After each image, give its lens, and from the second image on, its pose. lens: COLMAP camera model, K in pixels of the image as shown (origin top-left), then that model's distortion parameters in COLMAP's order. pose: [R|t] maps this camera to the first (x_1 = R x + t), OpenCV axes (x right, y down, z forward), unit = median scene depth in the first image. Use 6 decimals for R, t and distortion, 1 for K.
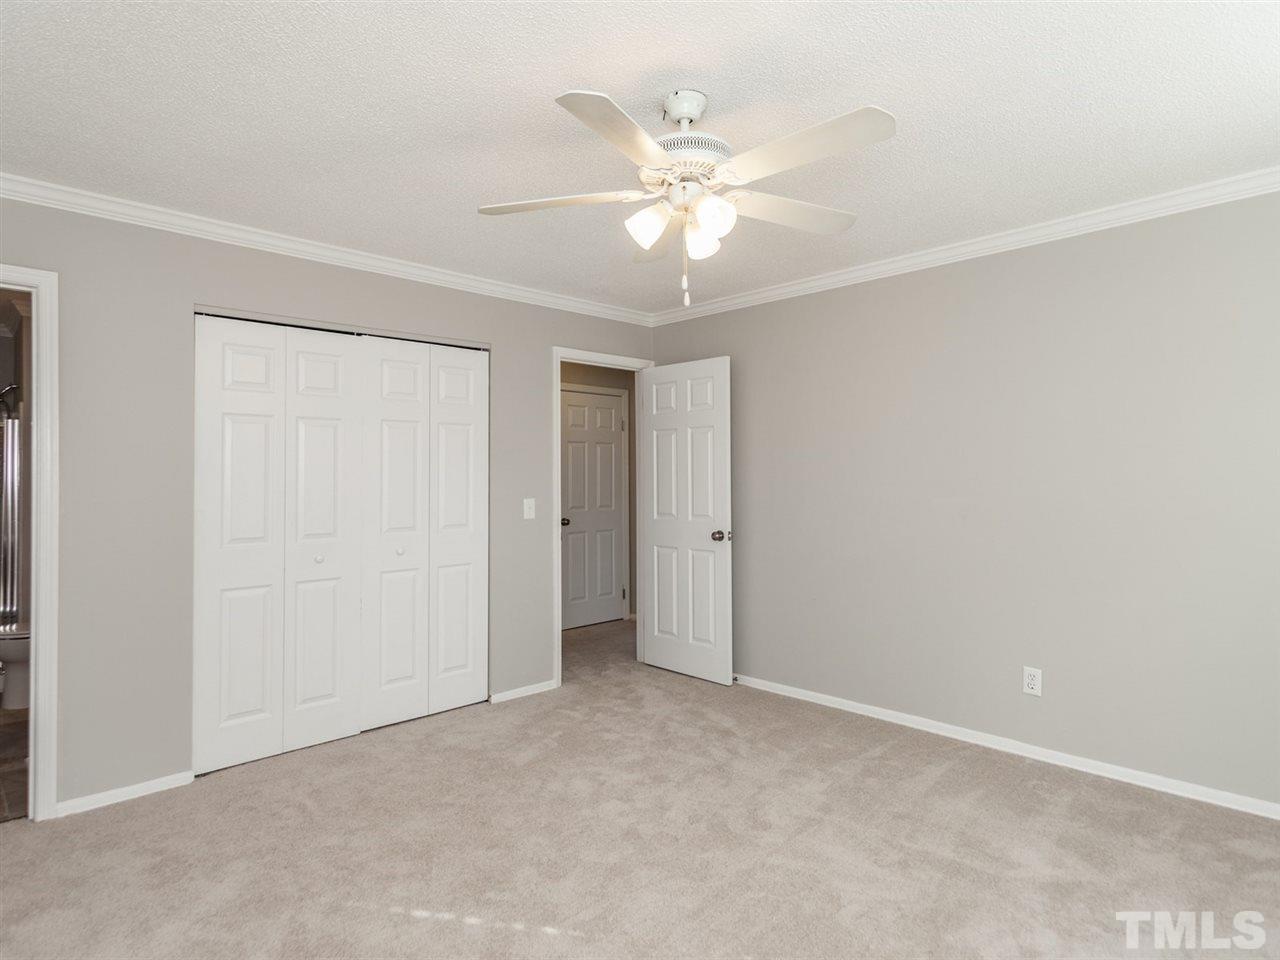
lens RADIAL K [[714.6, 0, 633.2], [0, 714.6, 478.9], [0, 0, 1]] dist [-0.005786, -0.001473]
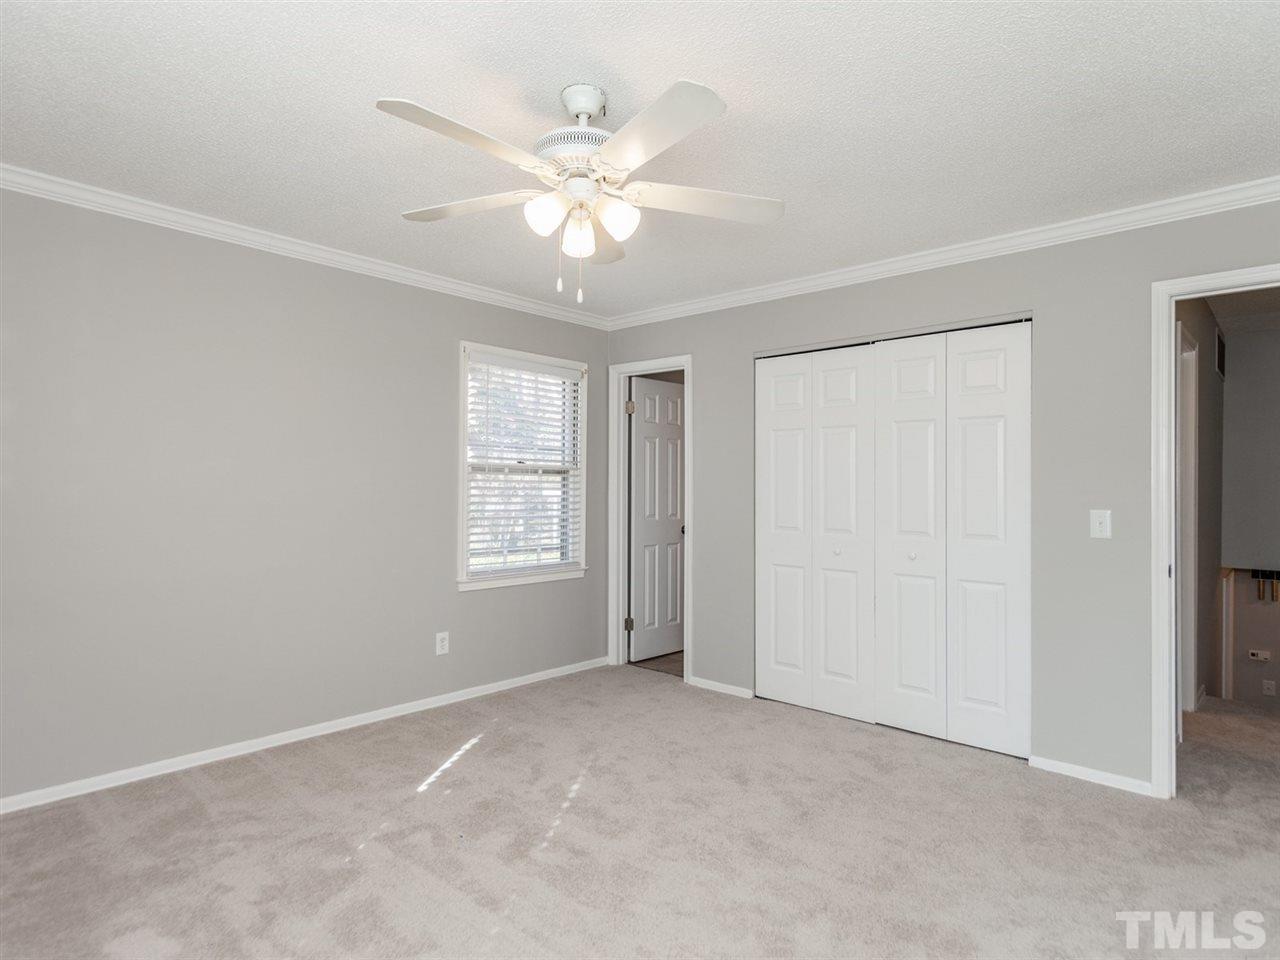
lens RADIAL K [[714.6, 0, 633.2], [0, 714.6, 478.9], [0, 0, 1]] dist [-0.005786, -0.001473]
pose [[0.067898, 0.004246, -0.997683, 0.602459], [-0.002297, 0.999989, 0.004099, -0.005454], [0.997690, 0.002013, 0.067907, 0.545374]]
